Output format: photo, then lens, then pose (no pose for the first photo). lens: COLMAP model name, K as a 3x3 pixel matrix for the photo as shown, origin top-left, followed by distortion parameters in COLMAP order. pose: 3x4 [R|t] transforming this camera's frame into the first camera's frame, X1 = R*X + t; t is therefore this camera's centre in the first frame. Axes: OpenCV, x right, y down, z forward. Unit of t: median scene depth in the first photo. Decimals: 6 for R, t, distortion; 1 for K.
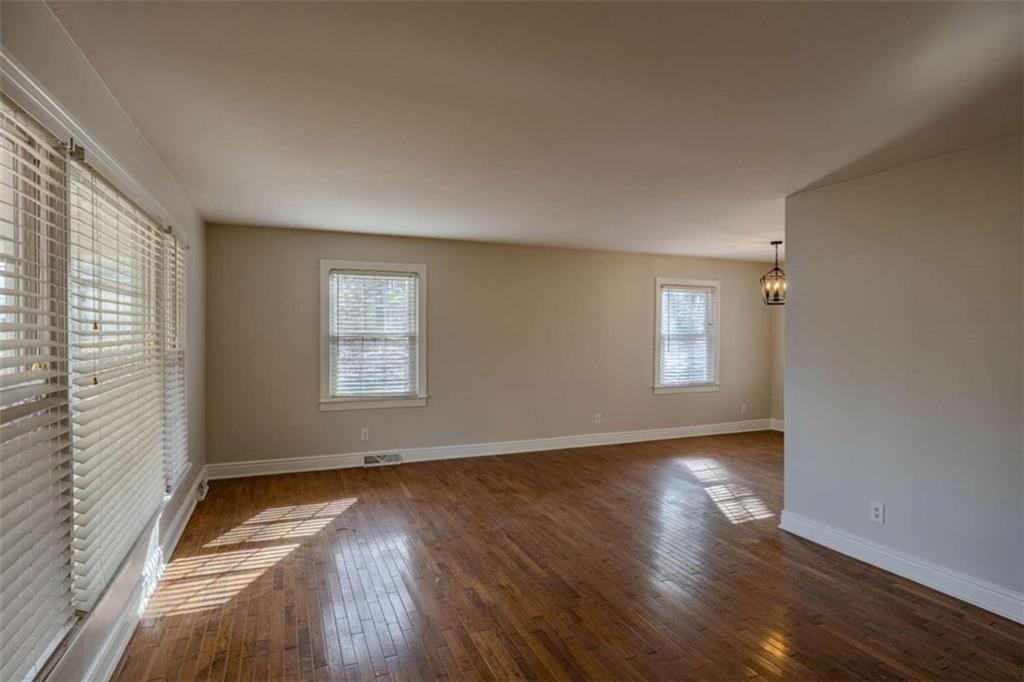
lens RADIAL K [[556.9, 0, 512.0], [0, 556.9, 341.0], [0, 0, 1]] dist [0.000229, 0.000184]
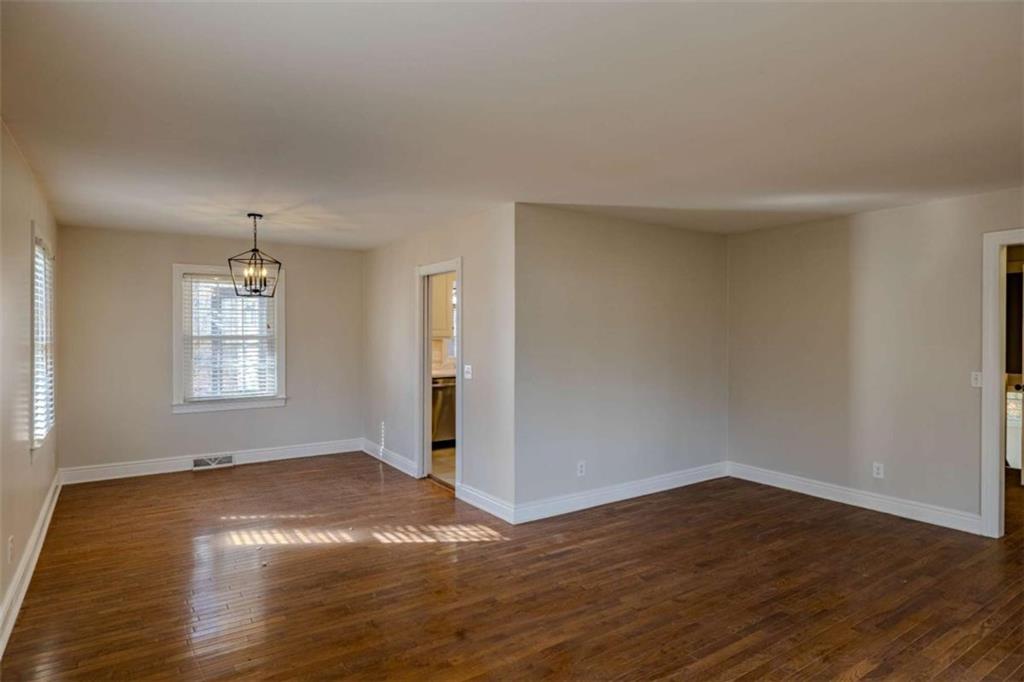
lens RADIAL K [[572.4, 0, 512.0], [0, 572.4, 341.0], [0, 0, 1]] dist [0.003341, 0.000196]
pose [[-0.209601, -0.015075, 0.977671, -0.550905], [0.013946, 0.999733, 0.018405, -0.021890], [-0.977687, 0.017492, -0.209335, 1.238585]]
